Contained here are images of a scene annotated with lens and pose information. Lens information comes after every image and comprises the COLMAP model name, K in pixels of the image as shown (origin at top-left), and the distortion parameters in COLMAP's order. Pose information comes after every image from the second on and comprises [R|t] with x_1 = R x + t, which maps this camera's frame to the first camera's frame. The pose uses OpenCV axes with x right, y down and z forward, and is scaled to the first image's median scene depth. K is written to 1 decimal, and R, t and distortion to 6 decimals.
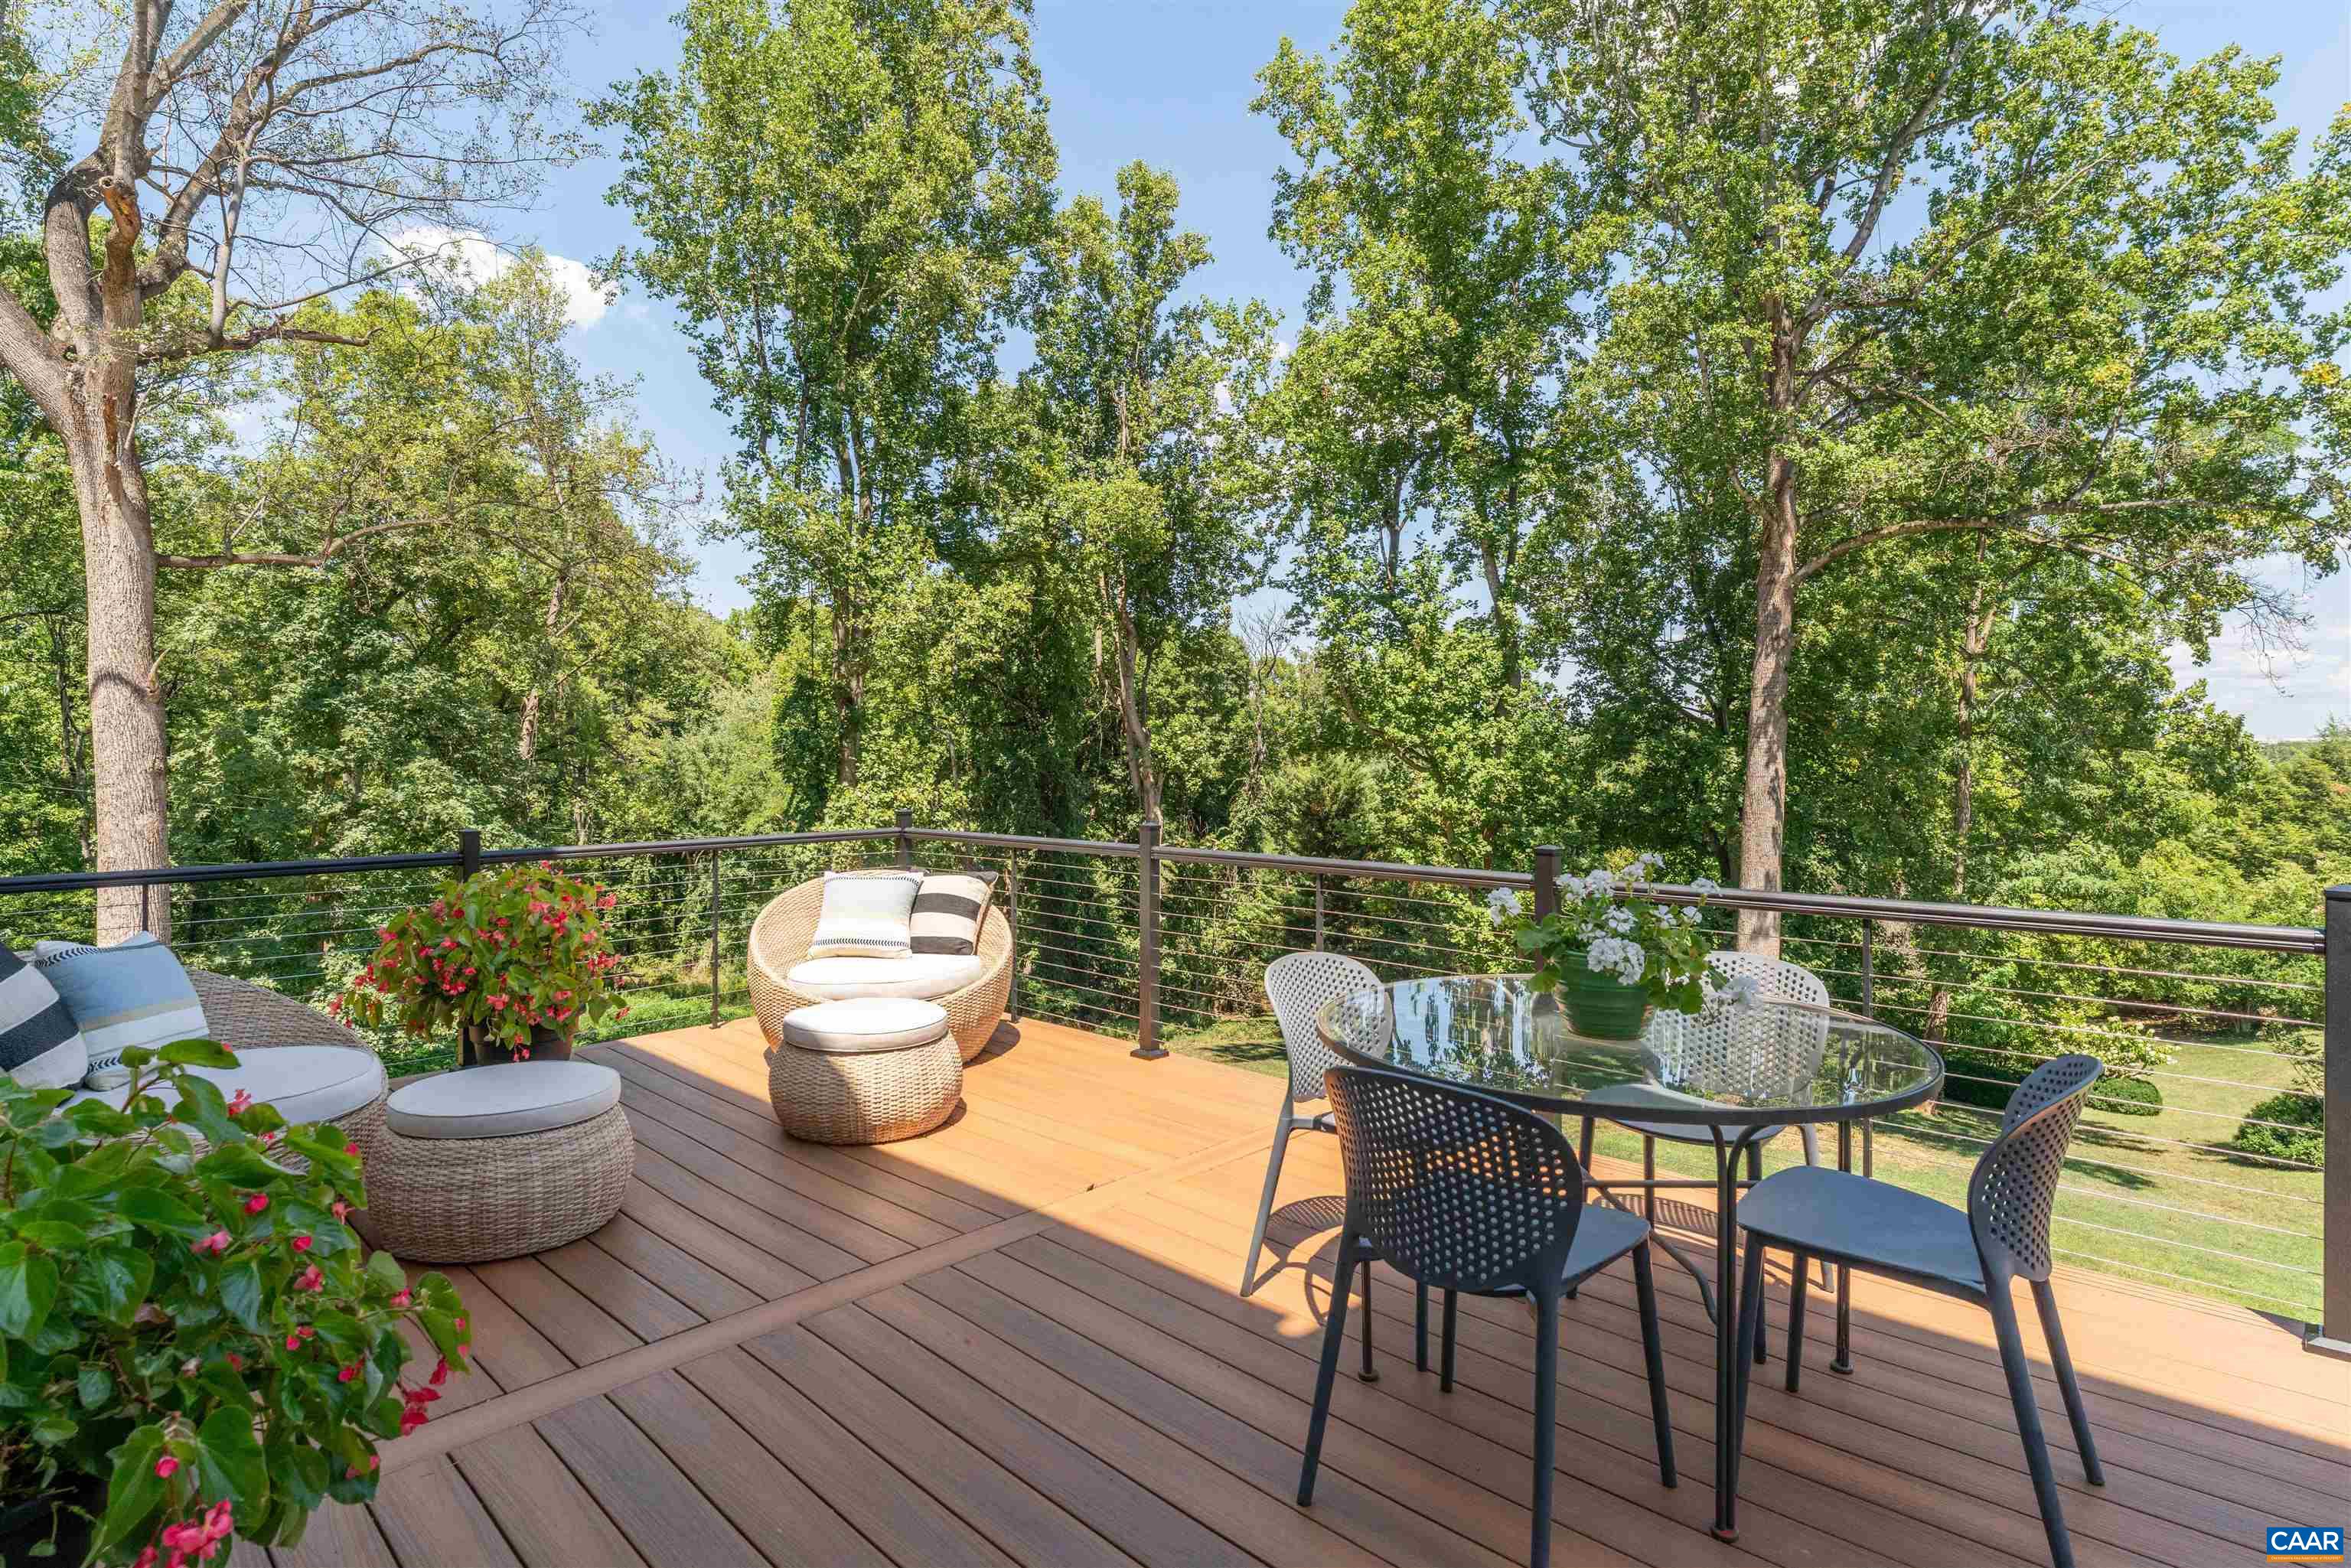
lens RADIAL K [[1183.8, 0, 1200.5], [0, 1183.8, 752.9], [0, 0, 1]] dist [0.002940, -0.000811]
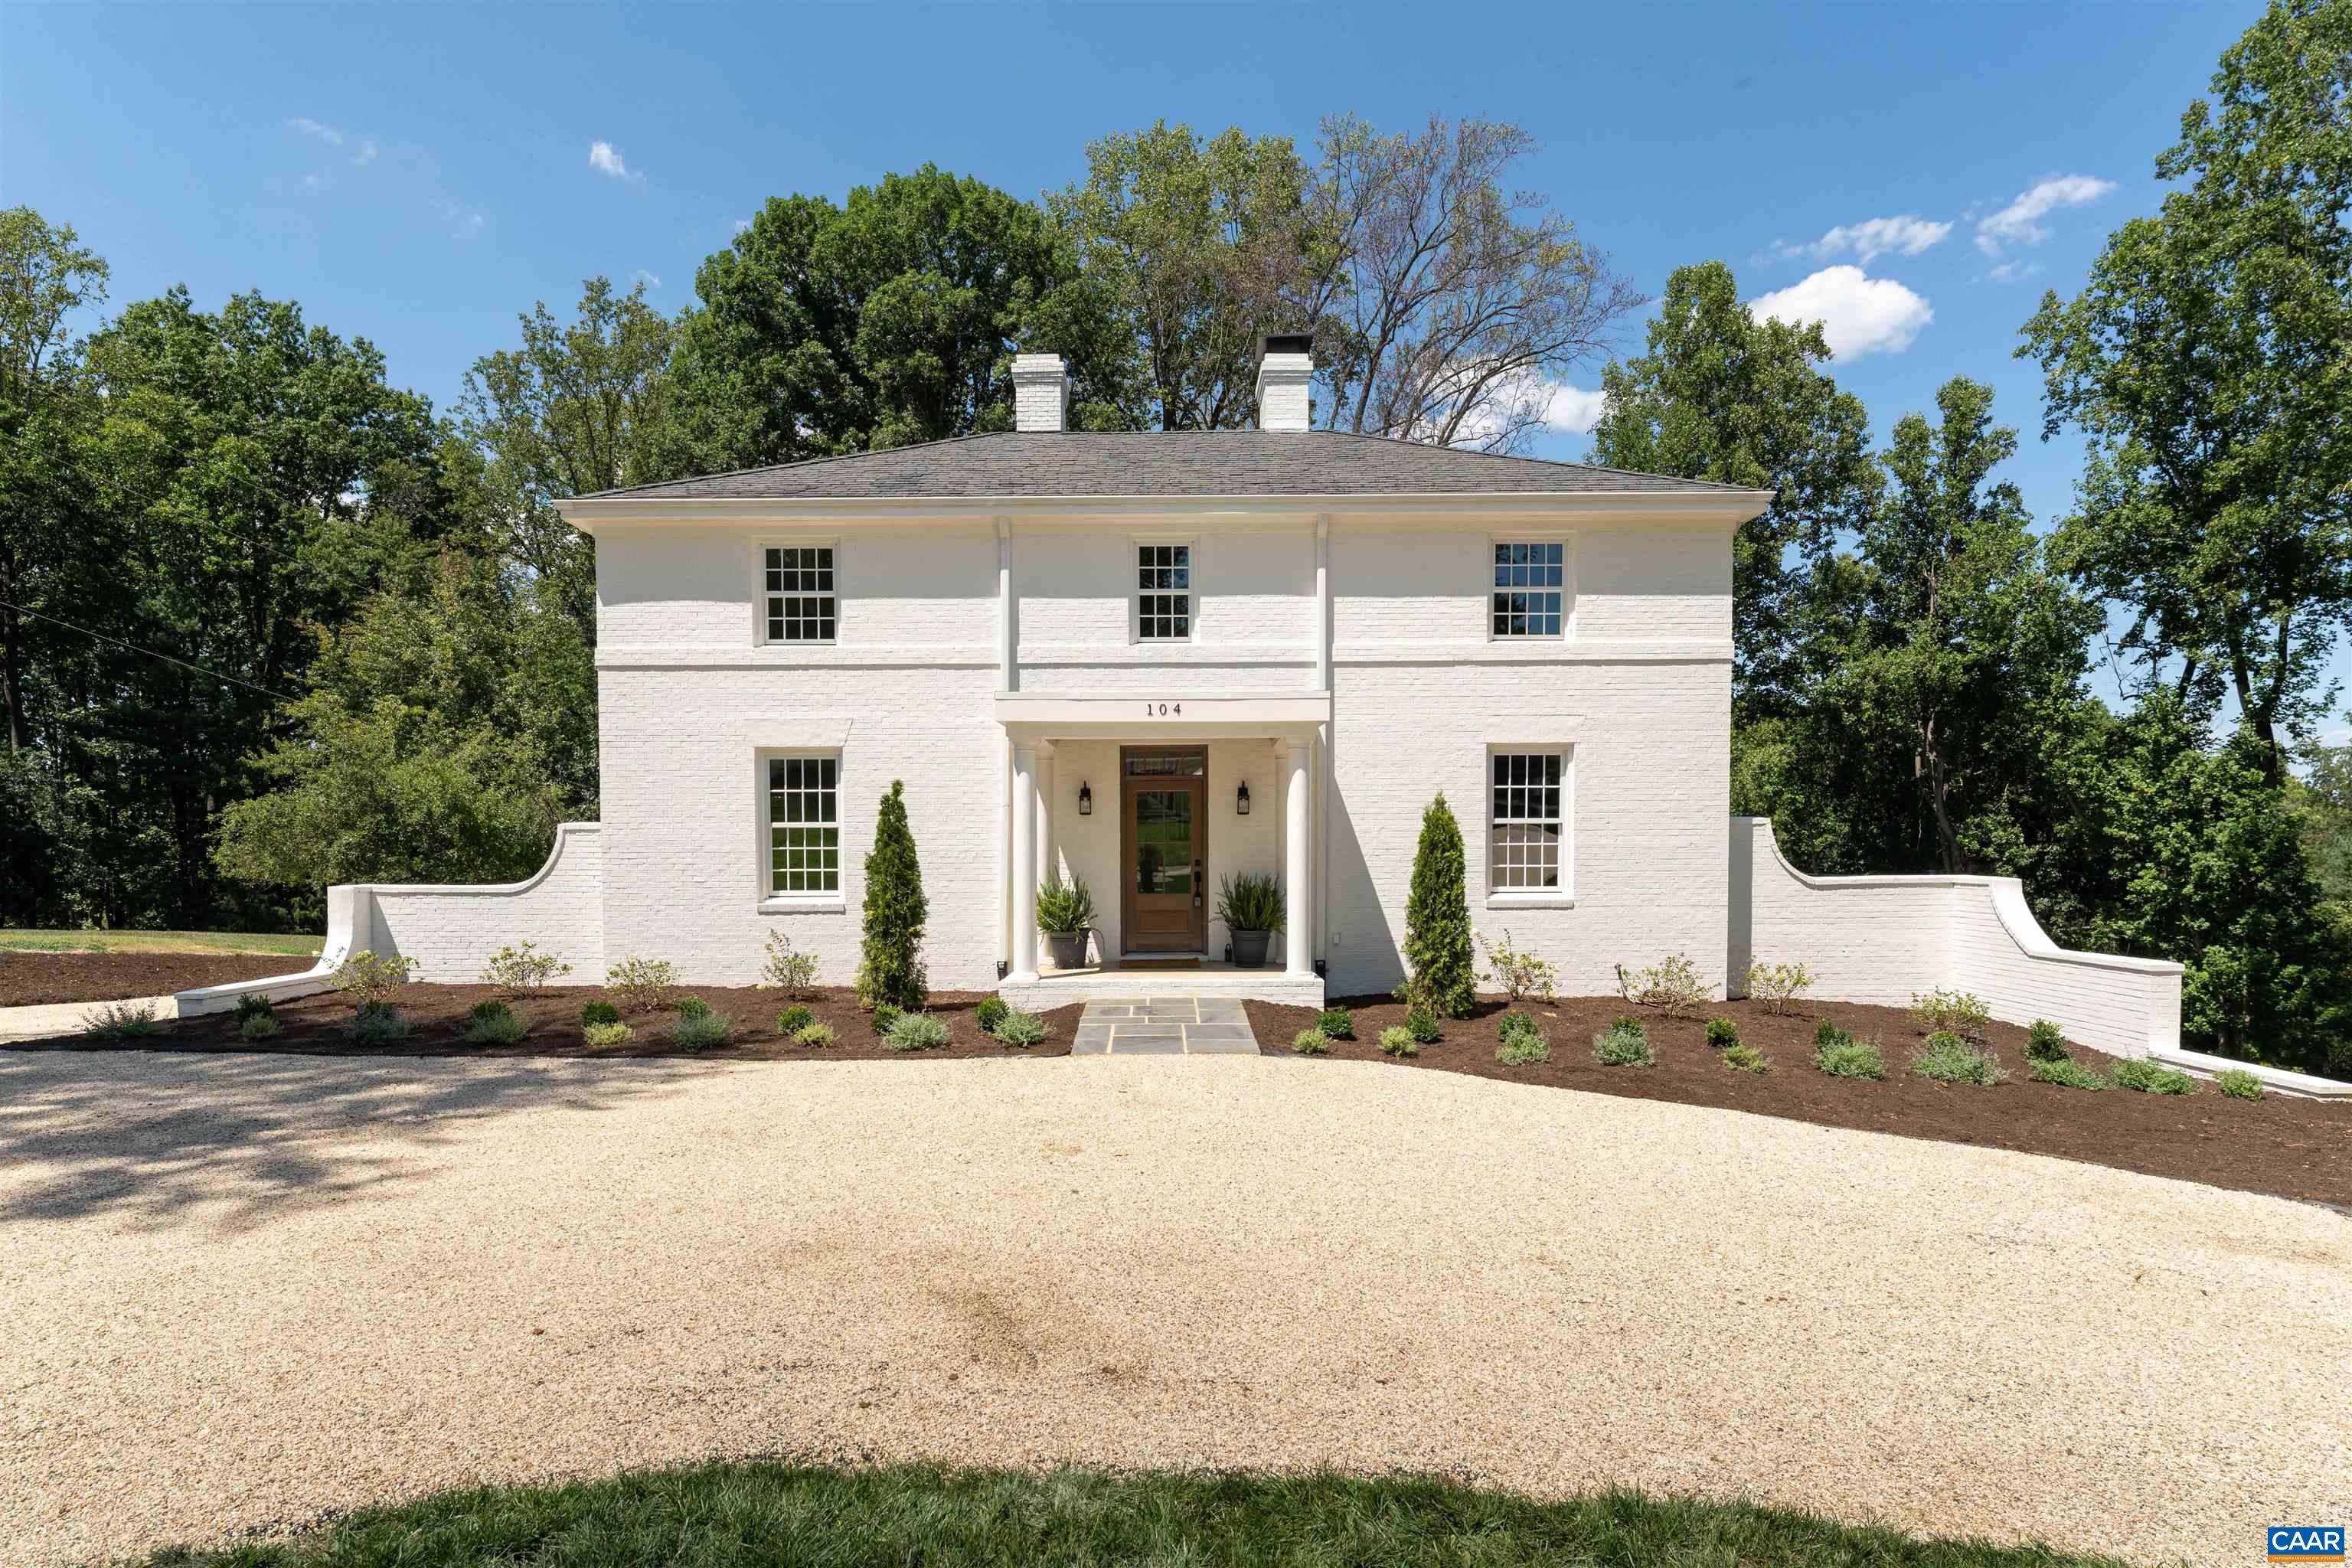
lens RADIAL K [[1213.6, 0, 1157.6], [0, 1213.6, 875.7], [0, 0, 1]] dist [0.001357, -0.001065]
pose [[0.683498, 0.022076, -0.729619, 0.388194], [-0.000334, 0.999552, 0.029930, -0.007852], [0.729952, -0.020214, 0.683199, -0.627600]]
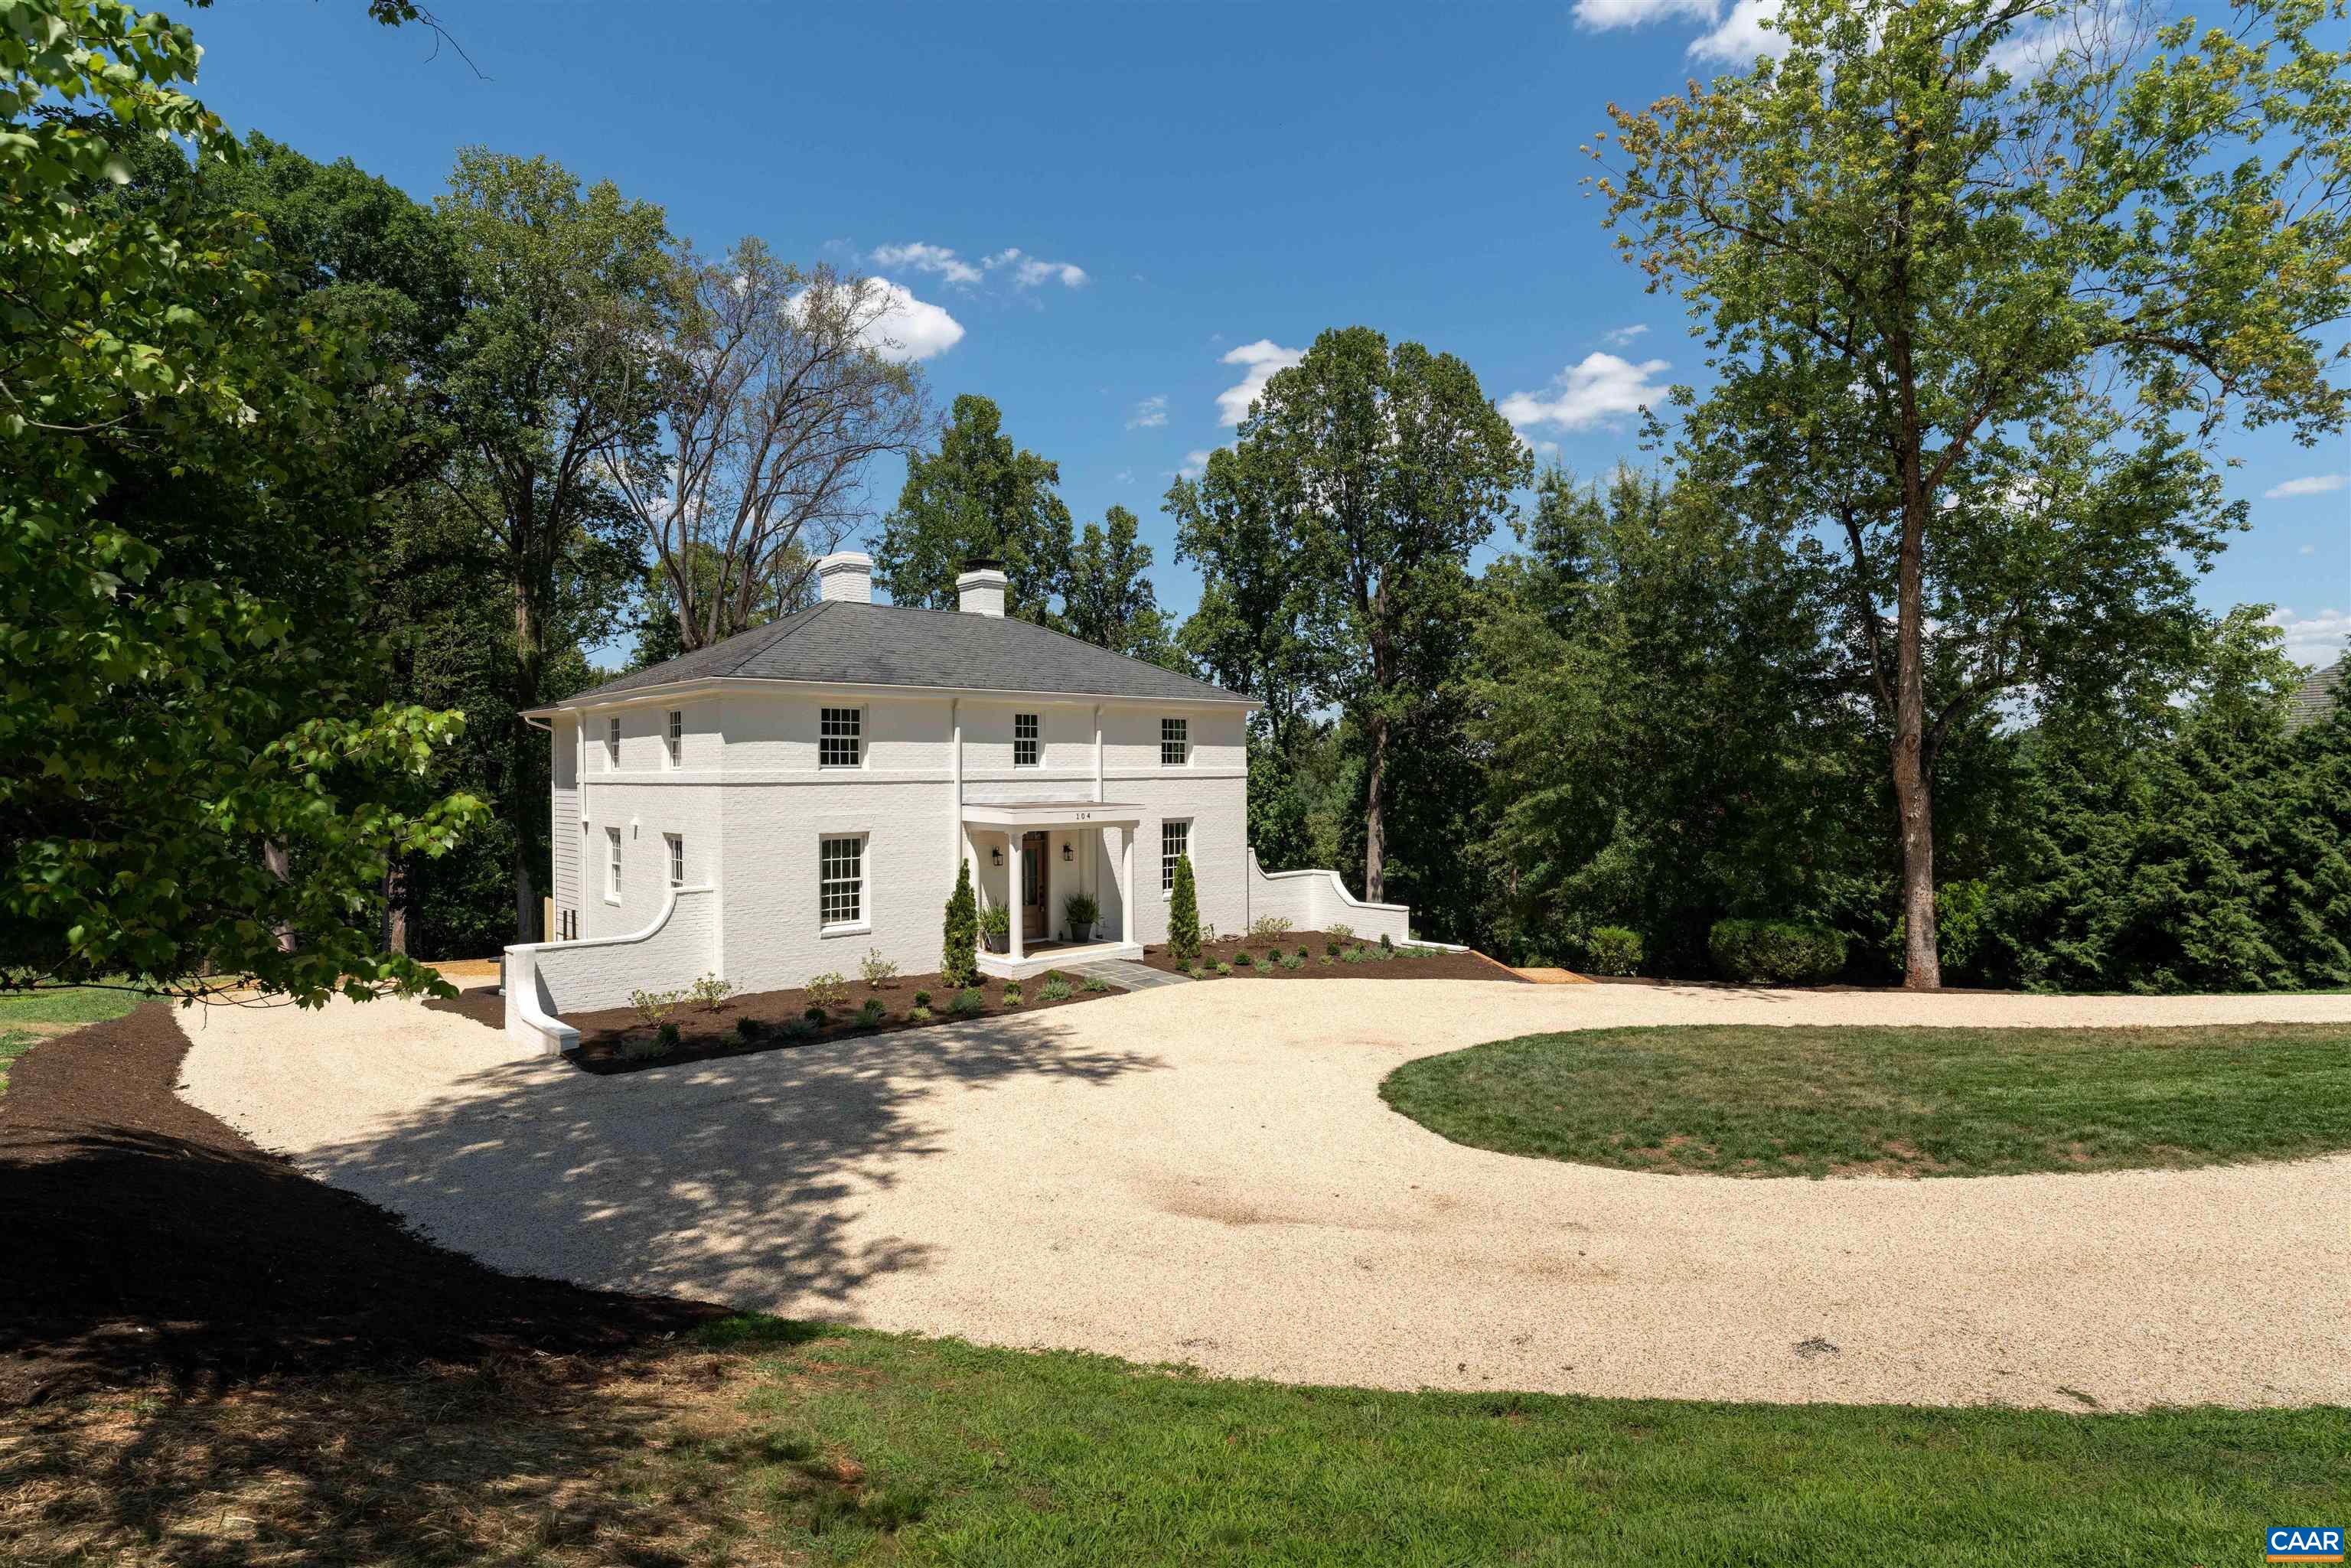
lens RADIAL K [[1183.8, 0, 1181.4], [0, 1183.8, 782.3], [0, 0, 1]] dist [0.002940, -0.000811]
pose [[0.997717, -0.001486, -0.067517, 0.217145], [0.002014, 0.999968, 0.007753, -0.076657], [0.067504, -0.007871, 0.997688, -1.104061]]
